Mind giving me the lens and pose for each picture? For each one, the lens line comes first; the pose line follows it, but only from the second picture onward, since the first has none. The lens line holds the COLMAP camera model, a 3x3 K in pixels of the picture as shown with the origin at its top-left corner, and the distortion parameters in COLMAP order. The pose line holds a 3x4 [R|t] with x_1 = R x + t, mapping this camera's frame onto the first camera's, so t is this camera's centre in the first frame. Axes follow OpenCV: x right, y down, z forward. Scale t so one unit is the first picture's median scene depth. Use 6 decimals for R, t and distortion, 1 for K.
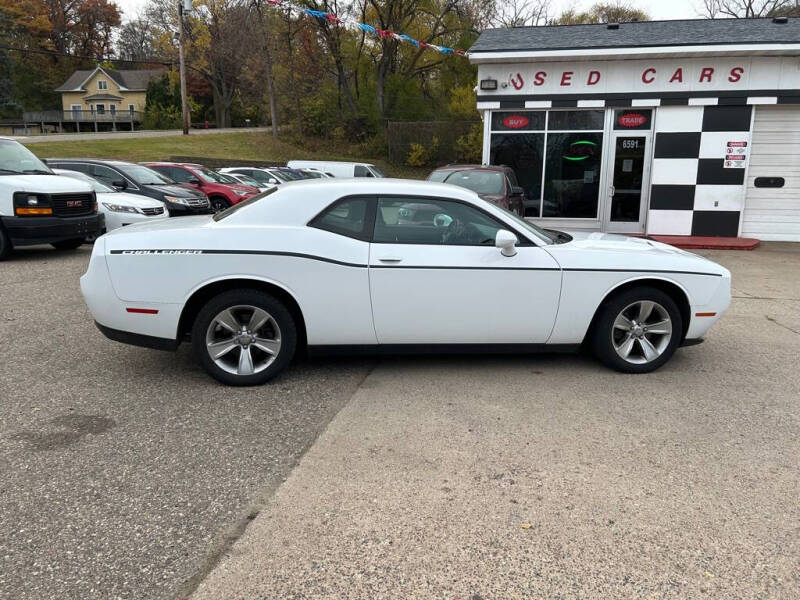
lens RADIAL K [[598.0, 0, 402.7], [0, 598.0, 297.8], [0, 0, 1]] dist [0.049645, -0.052959]
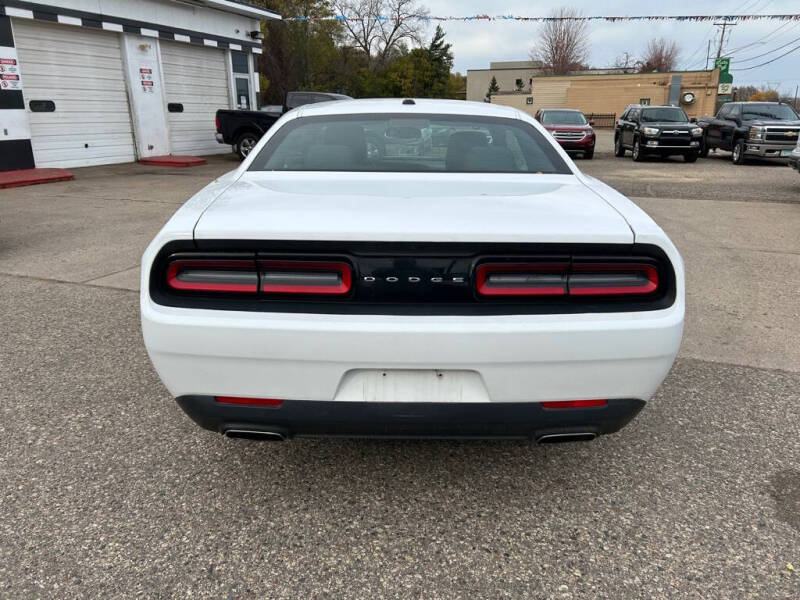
lens RADIAL K [[598.0, 0, 400.4], [0, 598.0, 298.8], [0, 0, 1]] dist [0.049645, -0.052959]
pose [[0.158256, -0.303483, 0.939603, -0.283771], [0.189285, 0.943270, 0.272787, -0.061217], [-0.969085, 0.134683, 0.206723, 0.314764]]
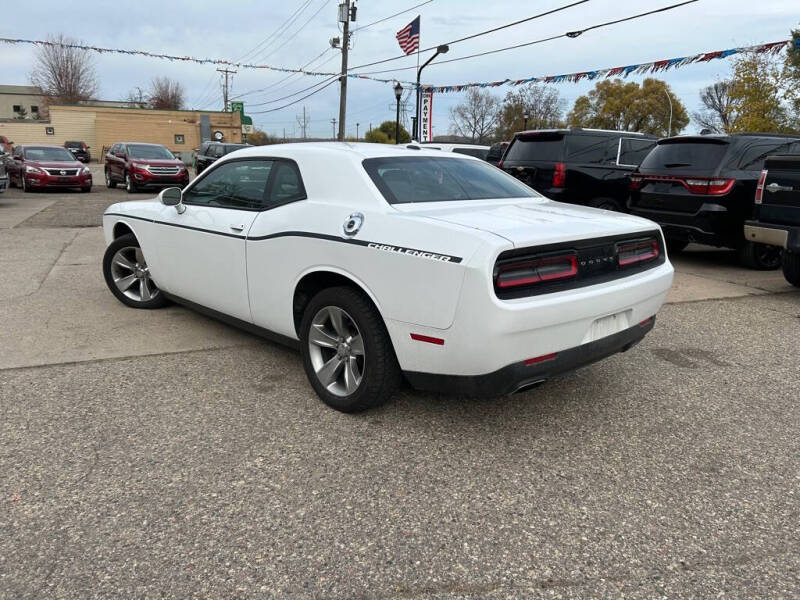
lens RADIAL K [[598.0, 0, 402.7], [0, 598.0, 300.9], [0, 0, 1]] dist [0.049645, -0.052959]
pose [[-0.564102, -0.221902, 0.795329, -0.293402], [0.127344, 0.928308, 0.349325, -0.100137], [-0.815826, 0.298335, -0.495403, 0.509167]]
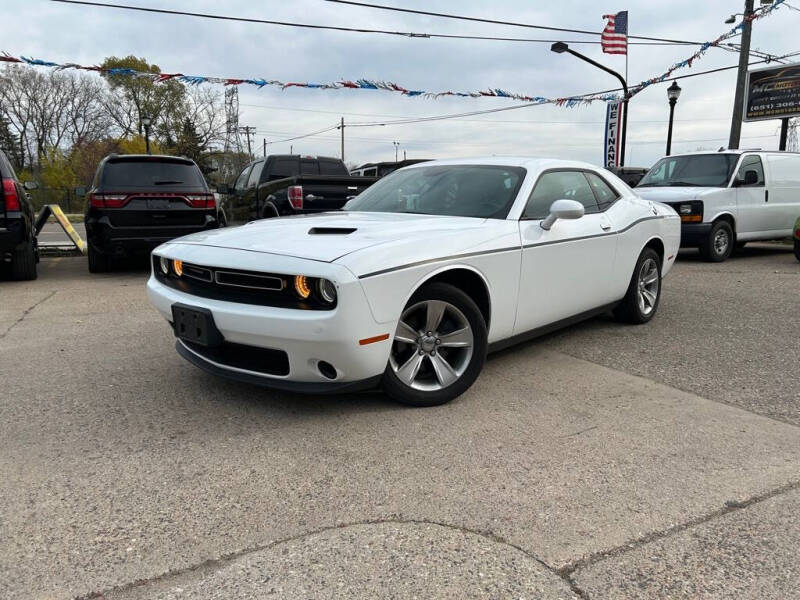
lens RADIAL K [[598.0, 0, 400.0], [0, 598.0, 299.2], [0, 0, 1]] dist [0.049645, -0.052959]
pose [[-0.770384, 0.083548, -0.632083, 0.270392], [-0.140142, 0.944943, 0.295707, -0.089378], [0.621988, 0.316389, -0.716260, 0.603587]]
